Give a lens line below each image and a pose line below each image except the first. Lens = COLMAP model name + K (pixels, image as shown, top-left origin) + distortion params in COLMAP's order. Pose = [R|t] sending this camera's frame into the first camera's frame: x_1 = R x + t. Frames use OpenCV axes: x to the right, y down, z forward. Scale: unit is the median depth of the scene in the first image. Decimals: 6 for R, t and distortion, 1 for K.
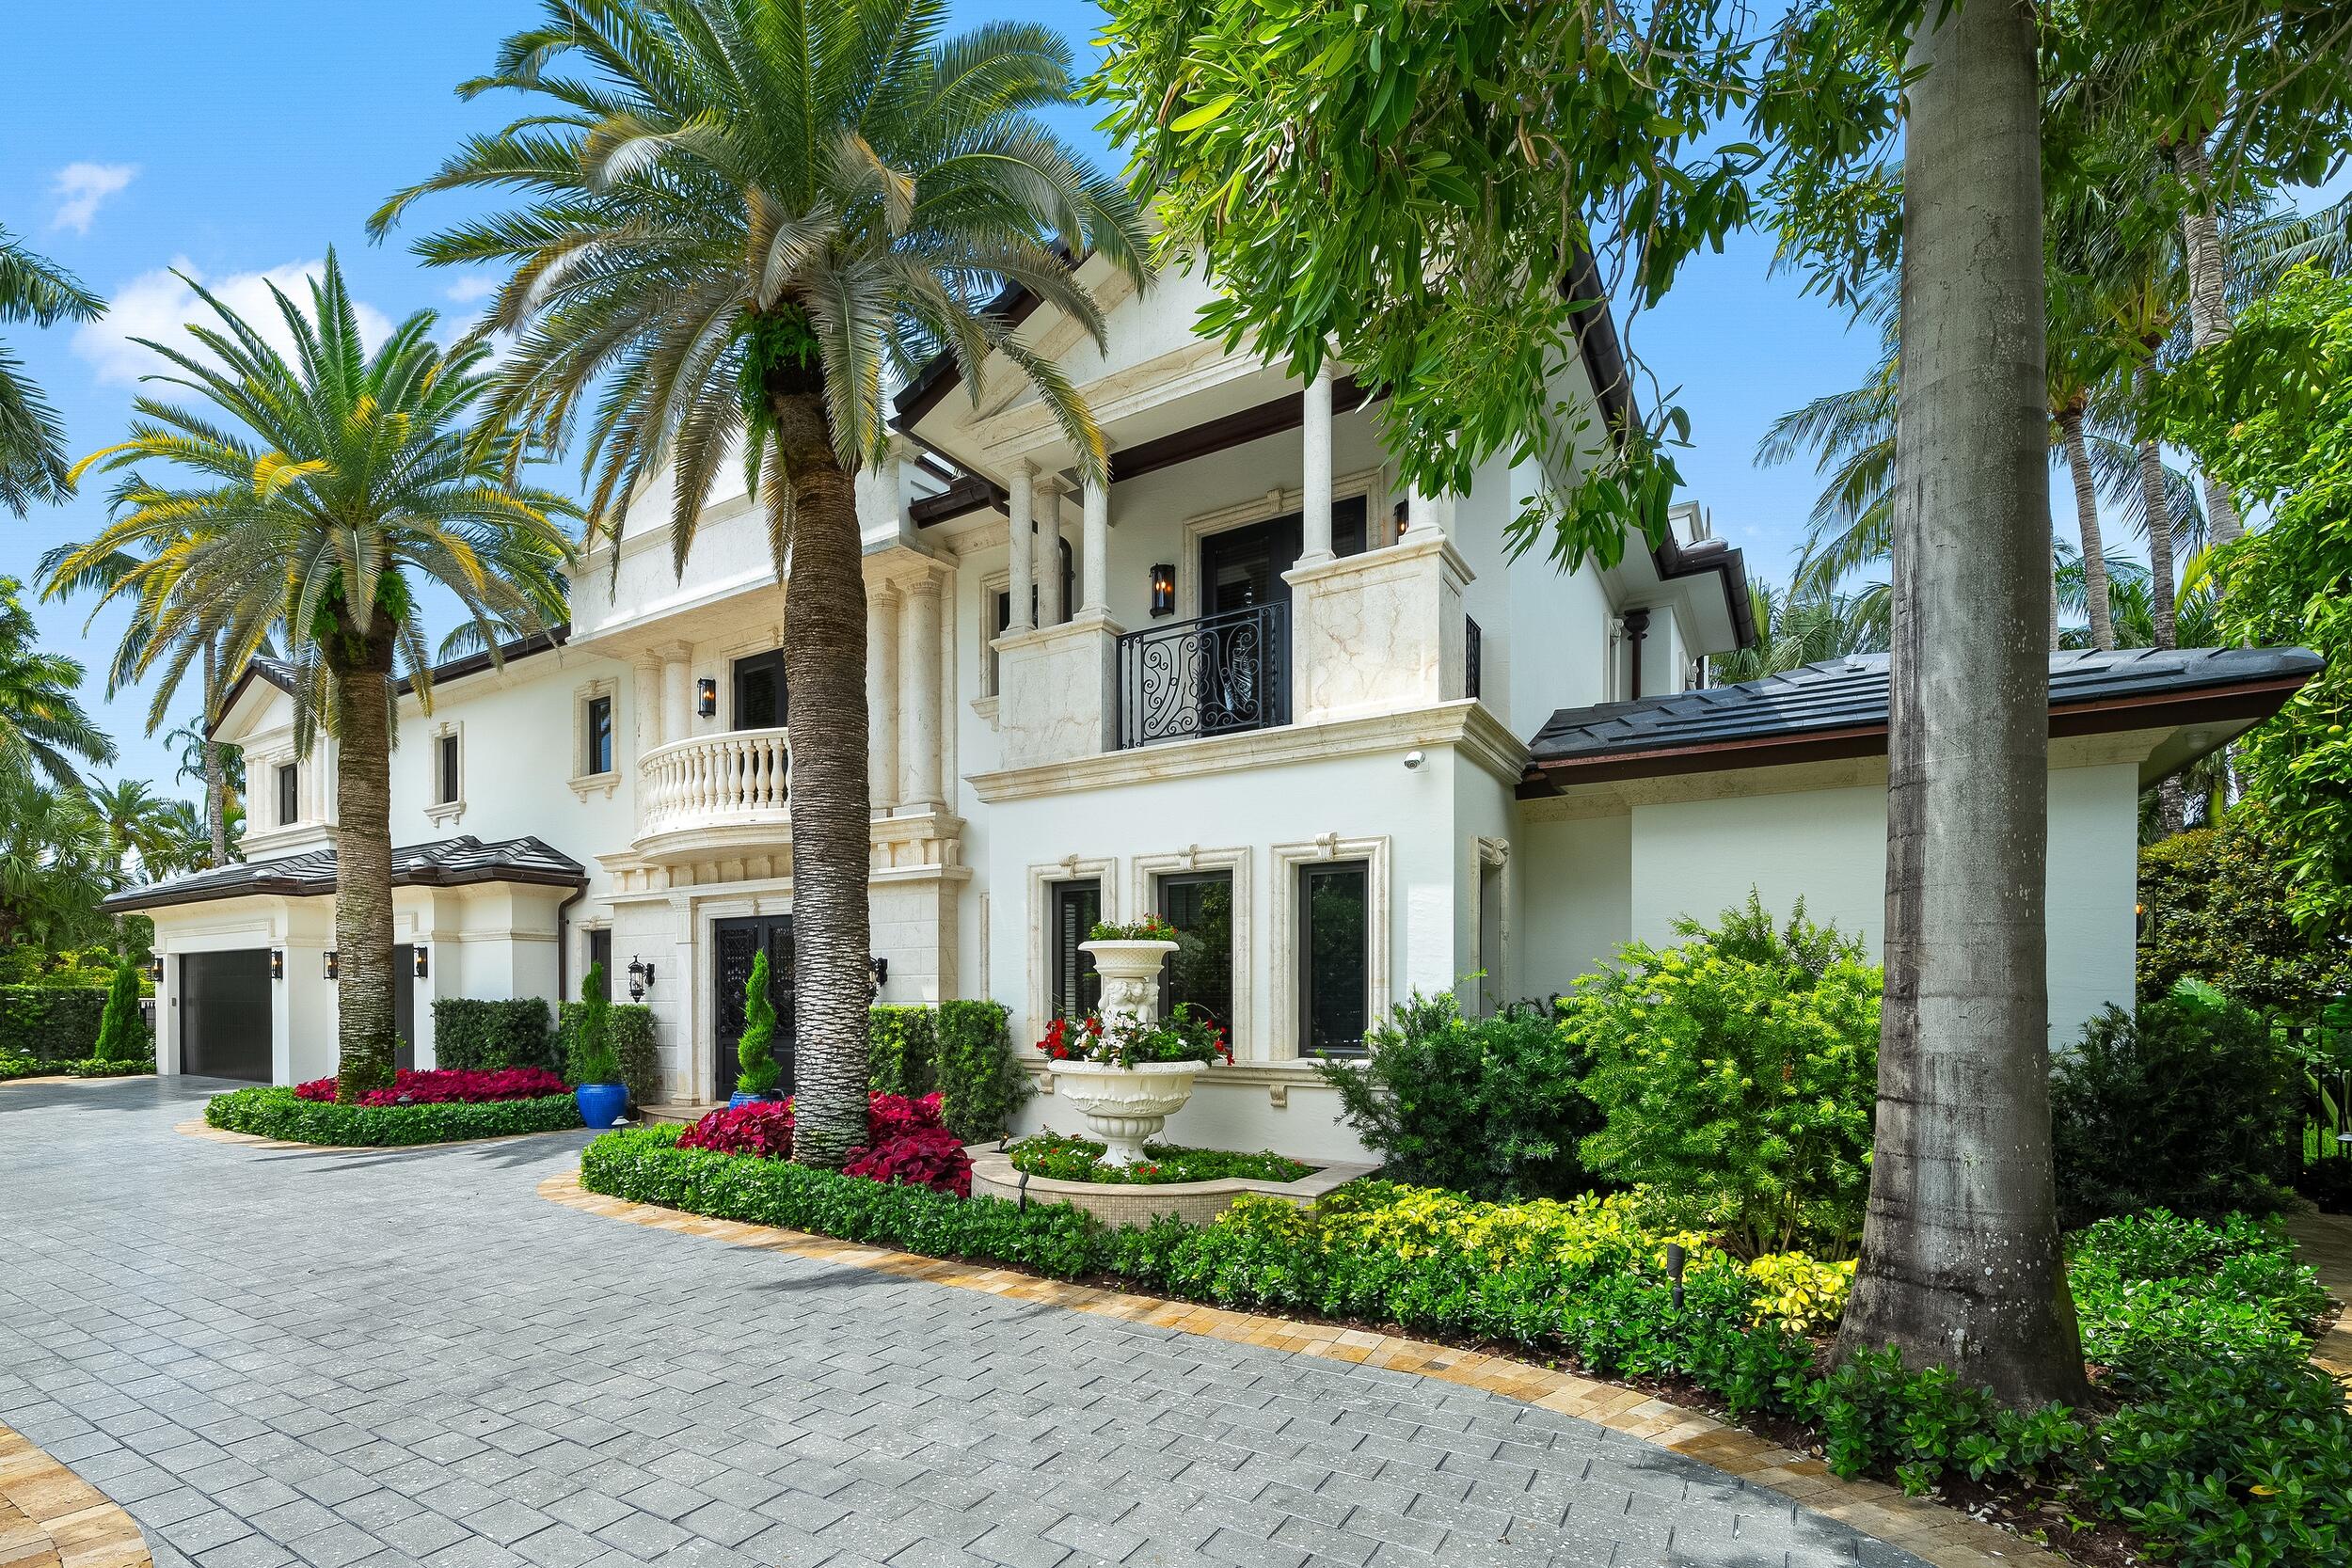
lens RADIAL K [[899.0, 0, 1174.8], [0, 899.0, 776.0], [0, 0, 1]] dist [-0.000129, -0.000080]
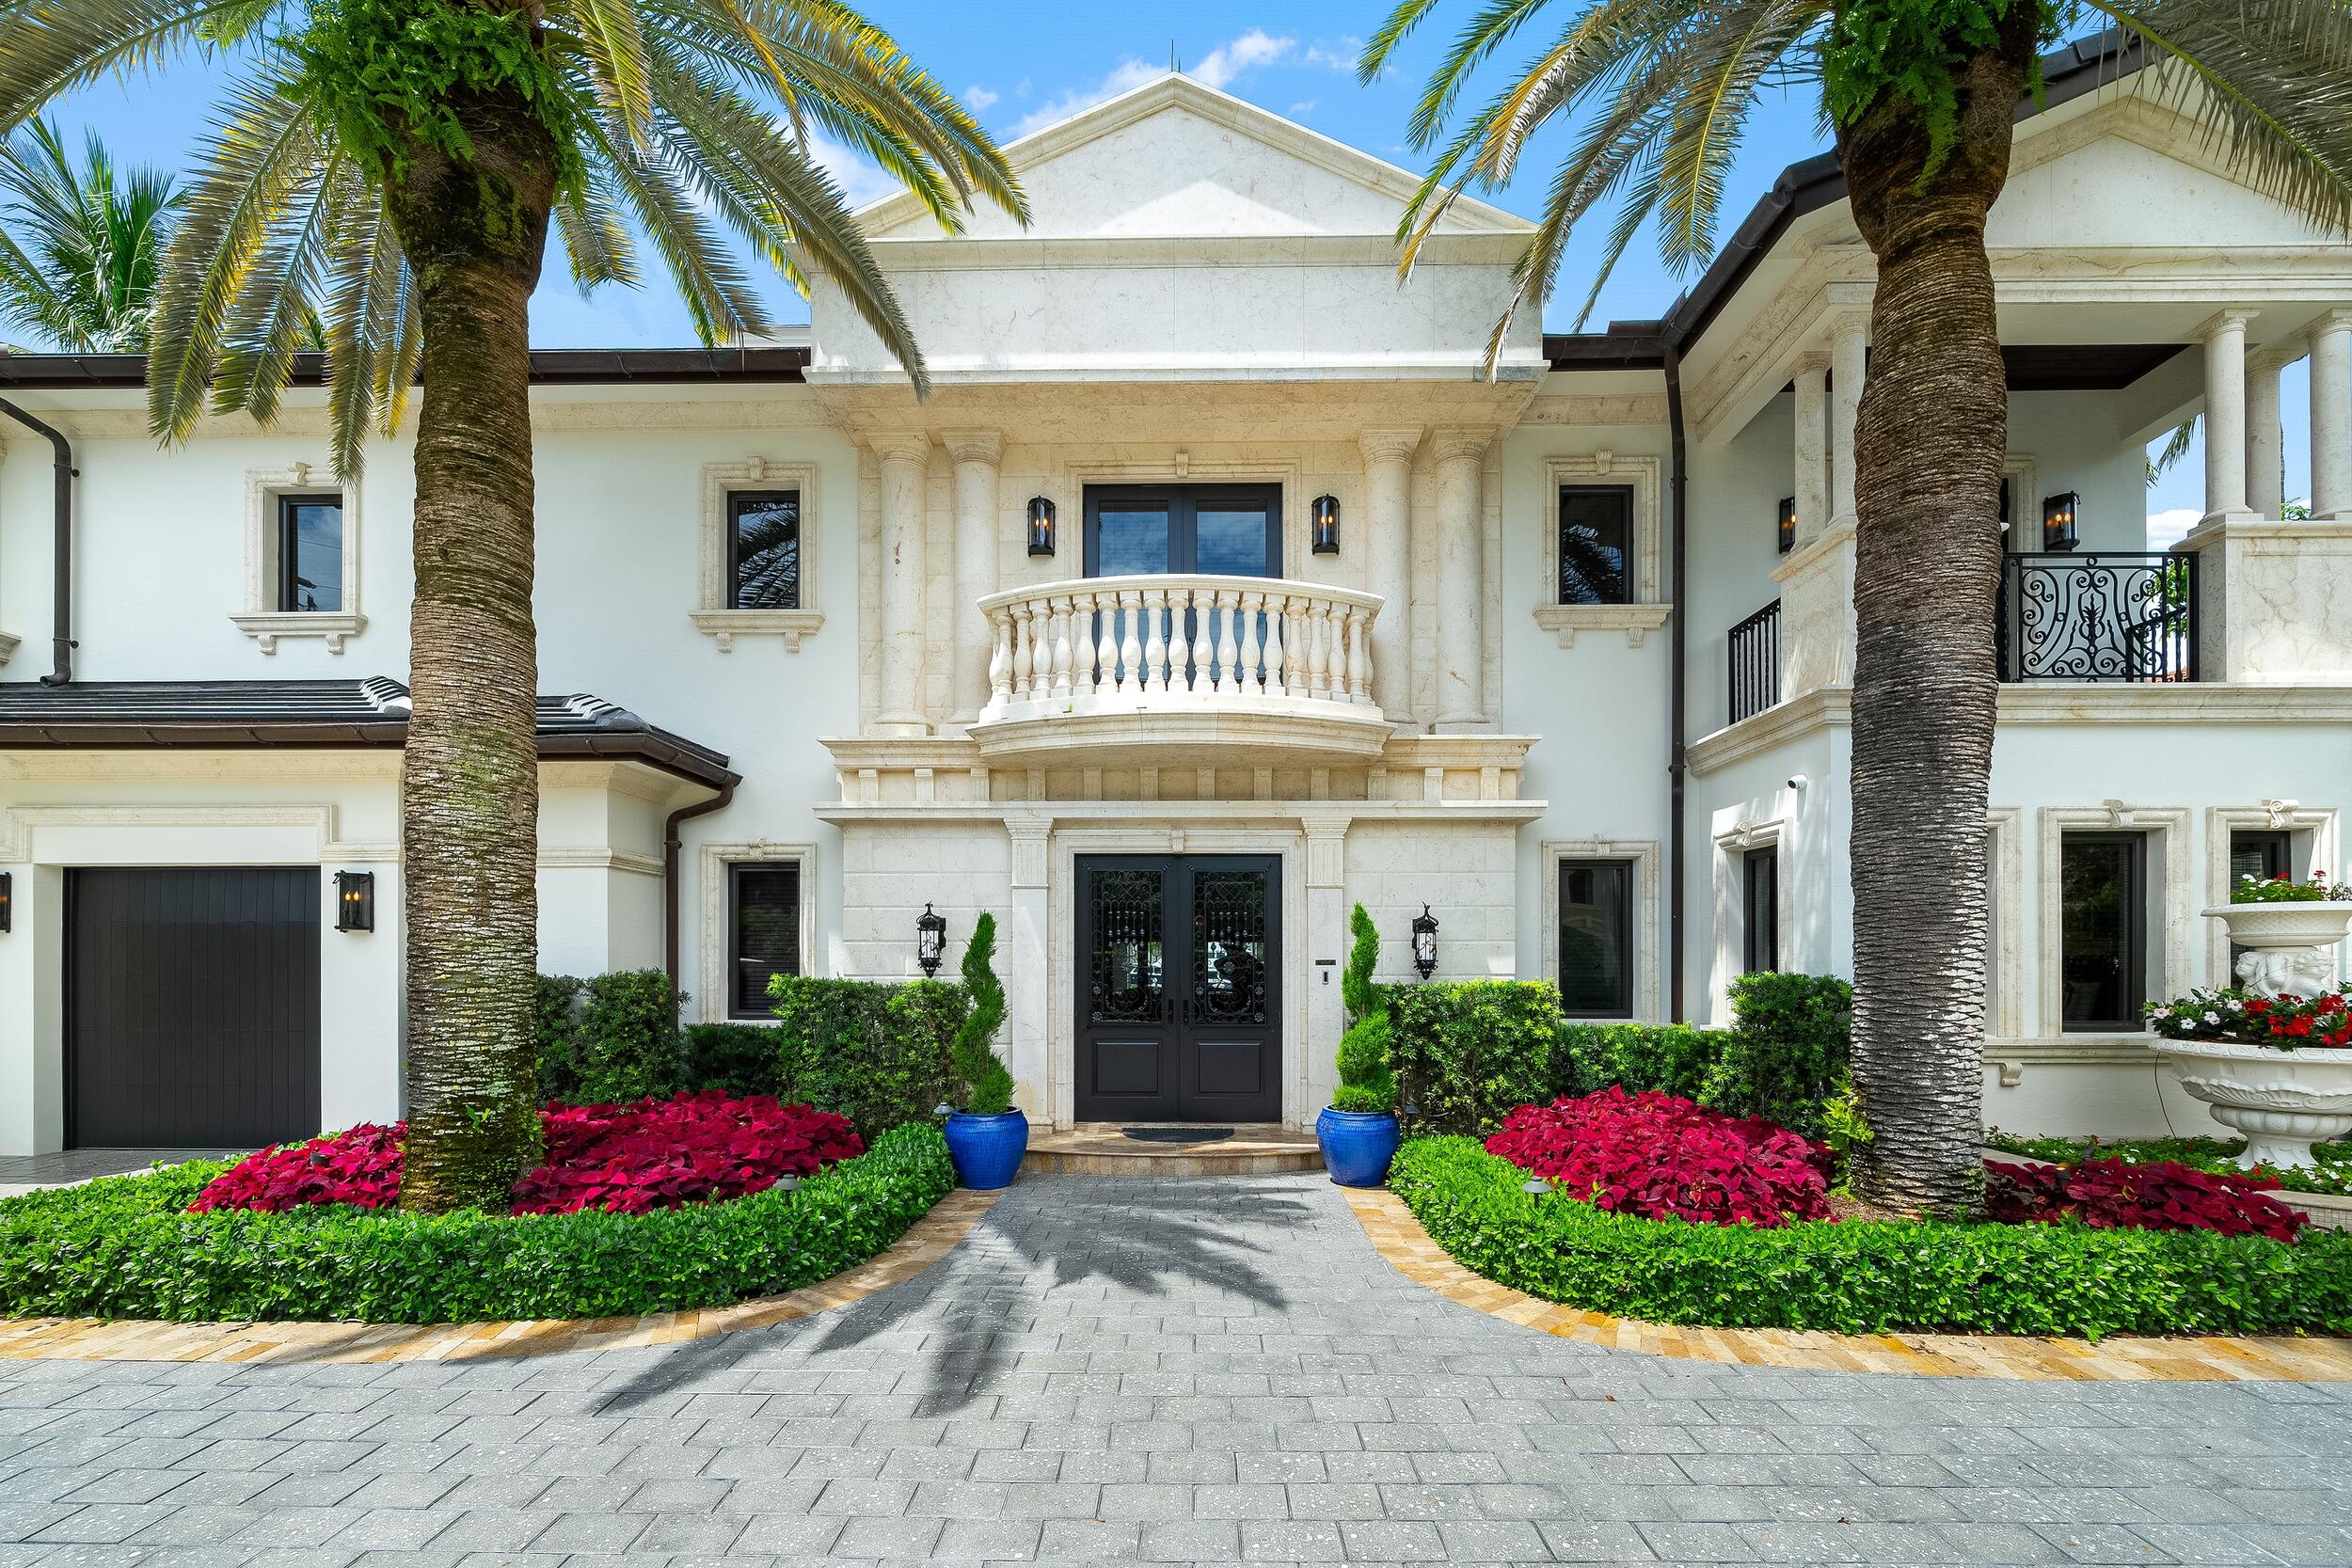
lens RADIAL K [[856.6, 0, 1099.3], [0, 856.6, 744.0], [0, 0, 1]] dist [-0.001720, -0.000157]
pose [[0.892928, 0.112382, 0.435947, -0.800022], [-0.107169, 0.993566, -0.036622, 0.101959], [-0.437258, -0.014019, 0.899227, 0.430541]]
